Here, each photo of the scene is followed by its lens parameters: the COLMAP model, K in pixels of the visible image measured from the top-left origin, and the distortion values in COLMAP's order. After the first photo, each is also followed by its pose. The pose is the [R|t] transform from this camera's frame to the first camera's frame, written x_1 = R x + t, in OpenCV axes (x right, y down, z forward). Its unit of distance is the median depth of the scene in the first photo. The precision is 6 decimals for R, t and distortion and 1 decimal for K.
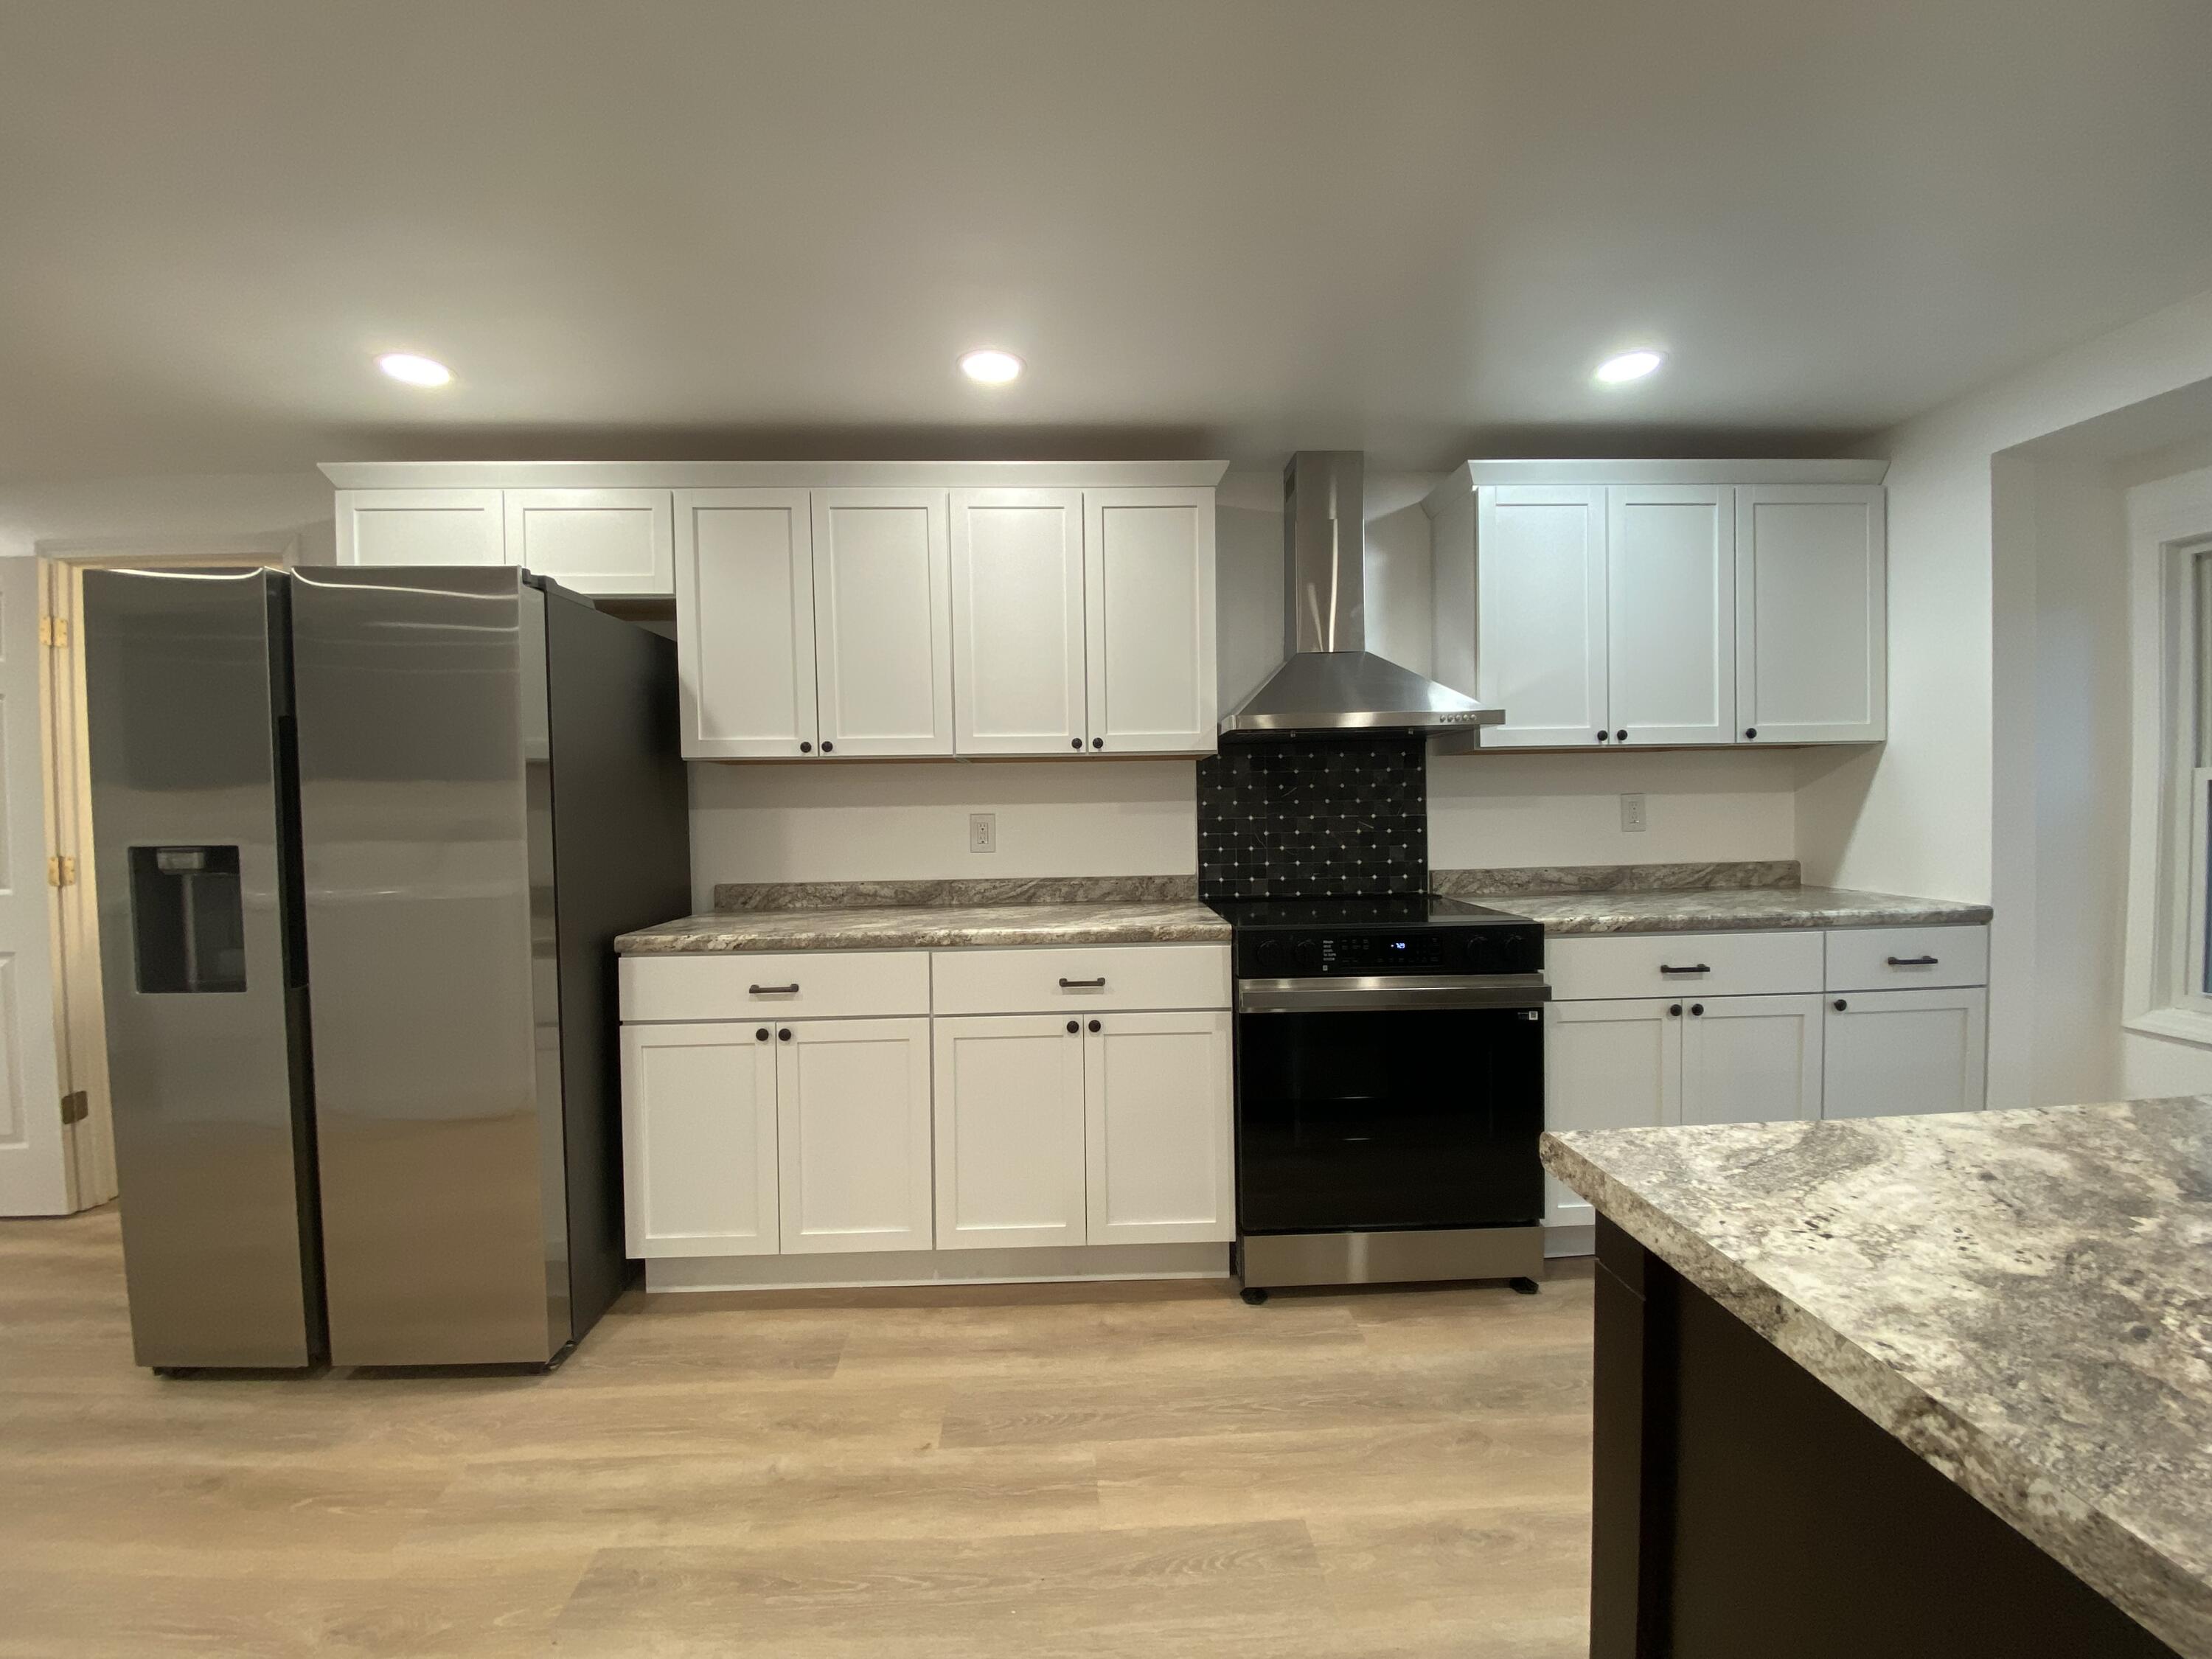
lens RADIAL K [[888.8, 0, 1101.2], [0, 888.8, 831.3], [0, 0, 1]] dist [0.042978, -0.031070]
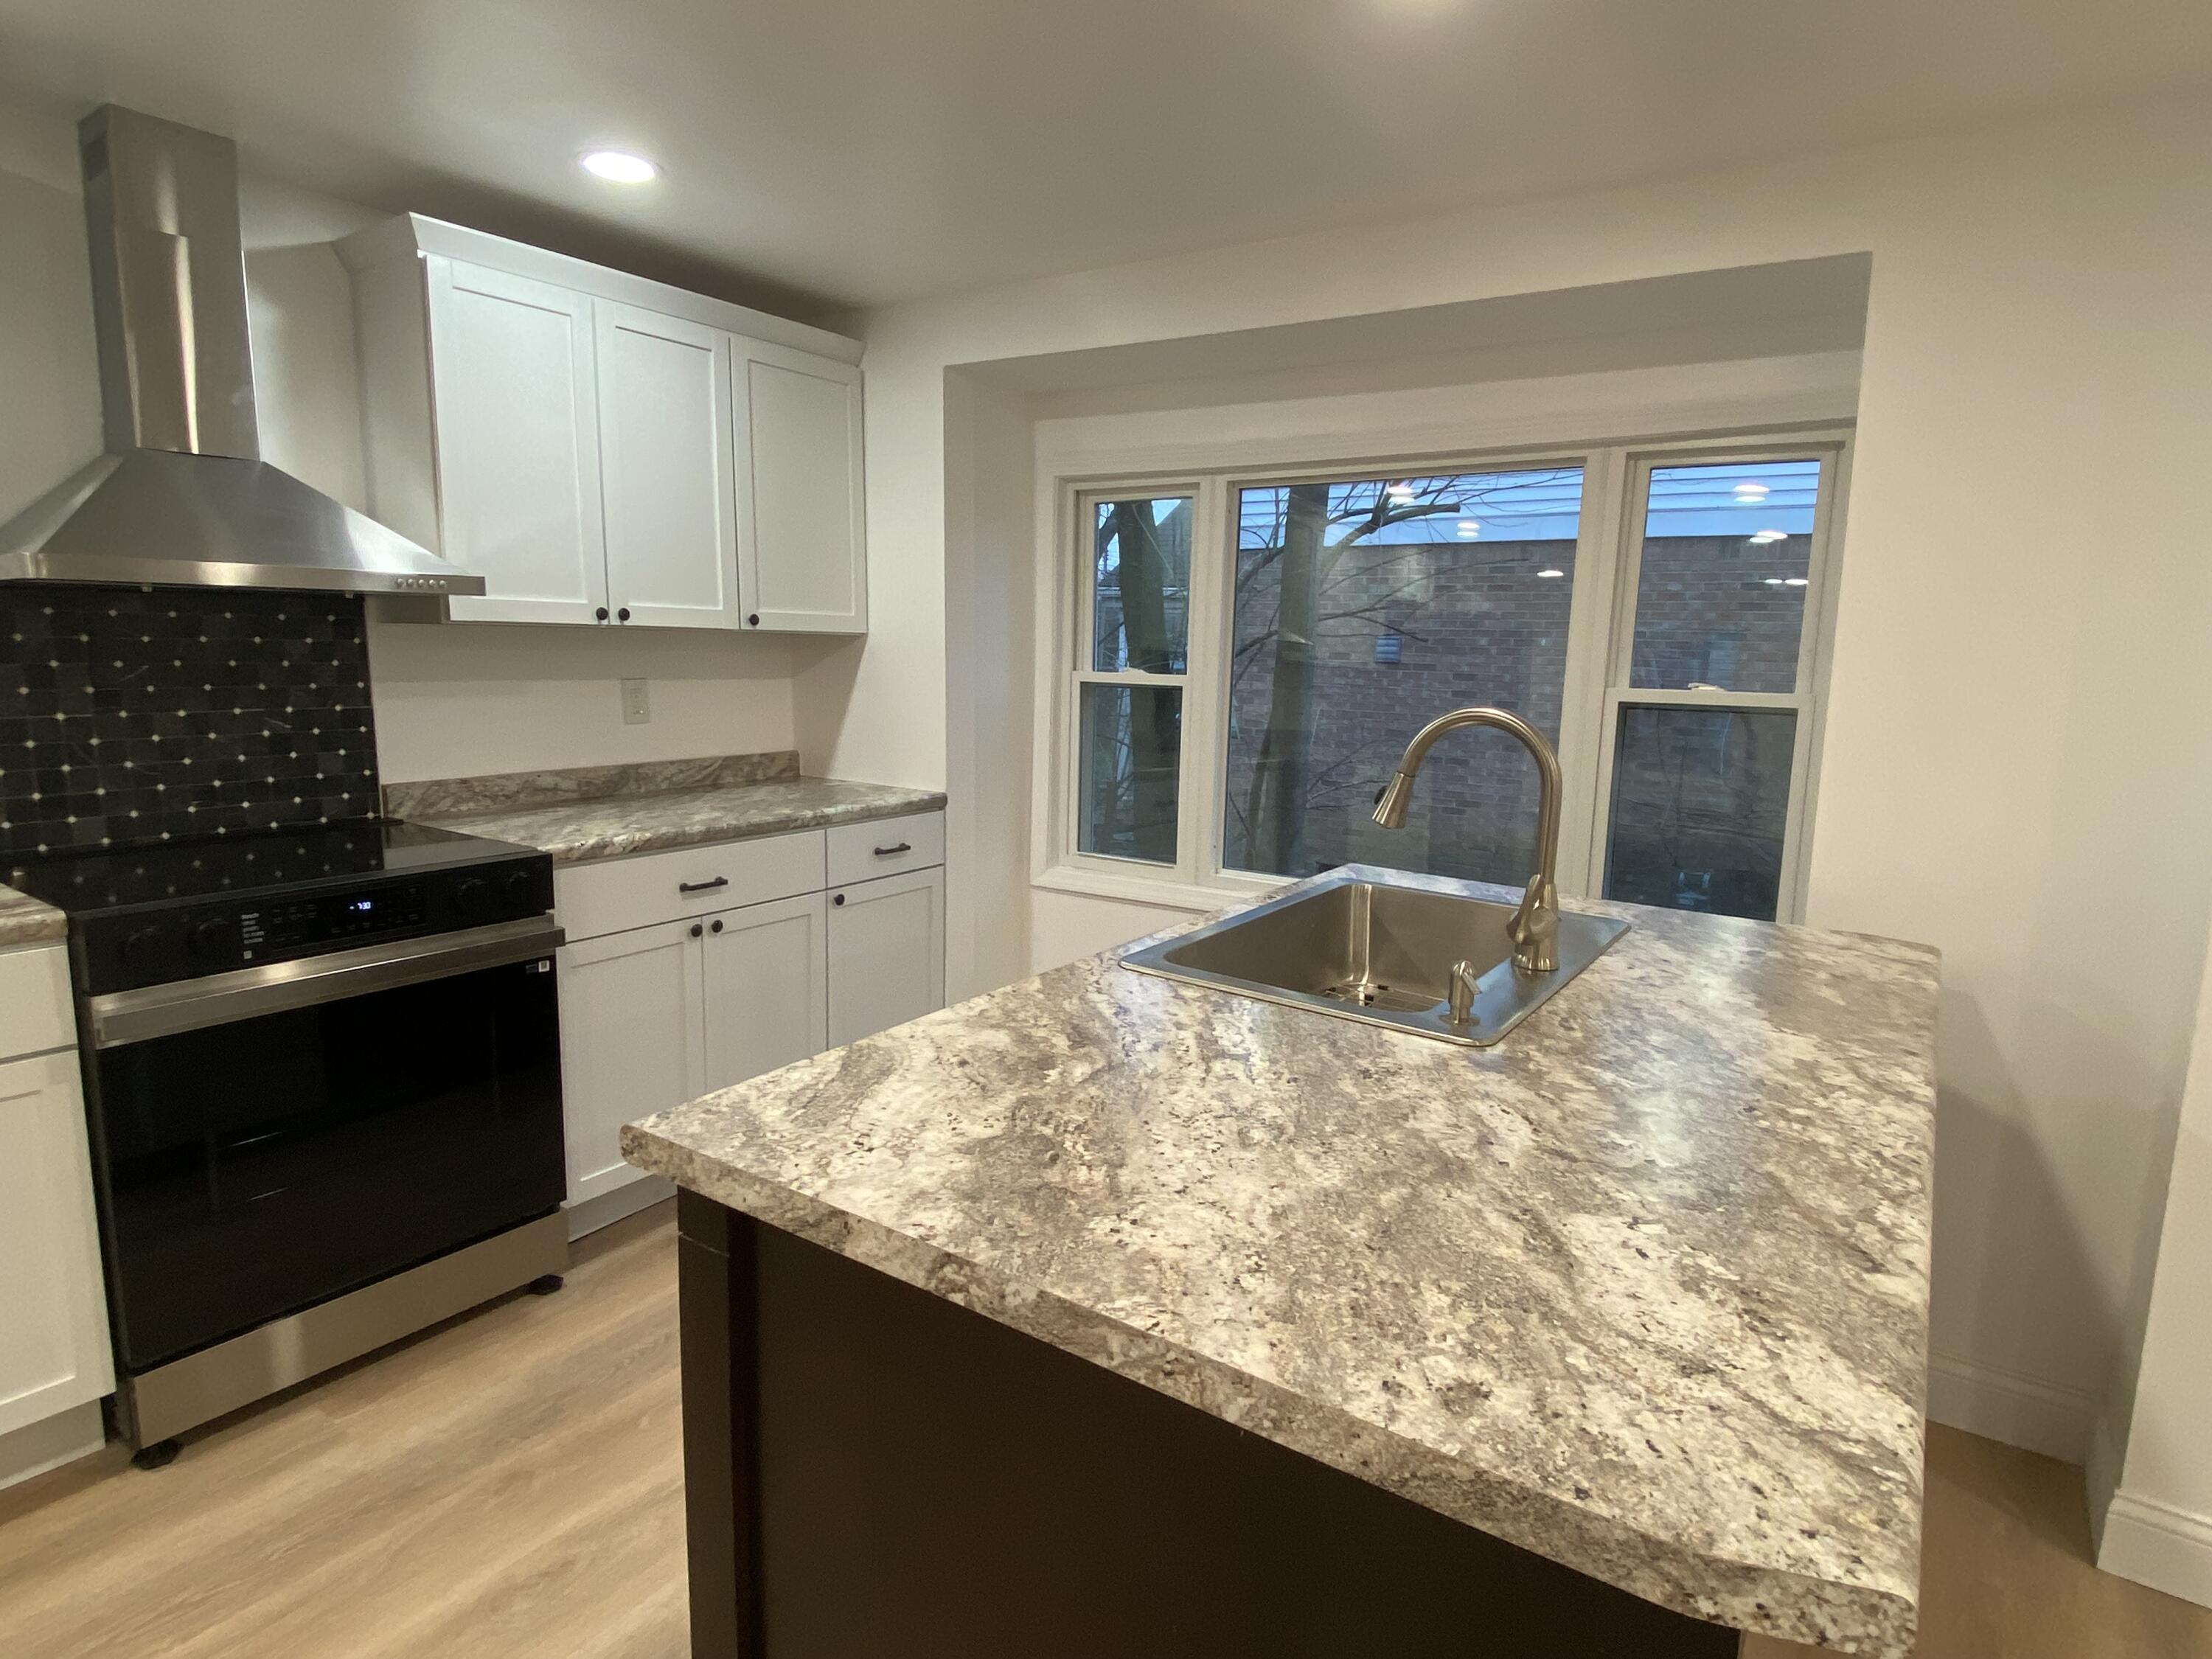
lens RADIAL K [[1209.6, 0, 1106.0], [0, 1209.6, 829.5], [0, 0, 1]] dist [0.061927, -0.063827]
pose [[0.603616, -0.092912, 0.791842, -0.079420], [-0.005113, 0.992715, 0.120380, -0.054602], [-0.797258, -0.076712, 0.598744, -0.060522]]
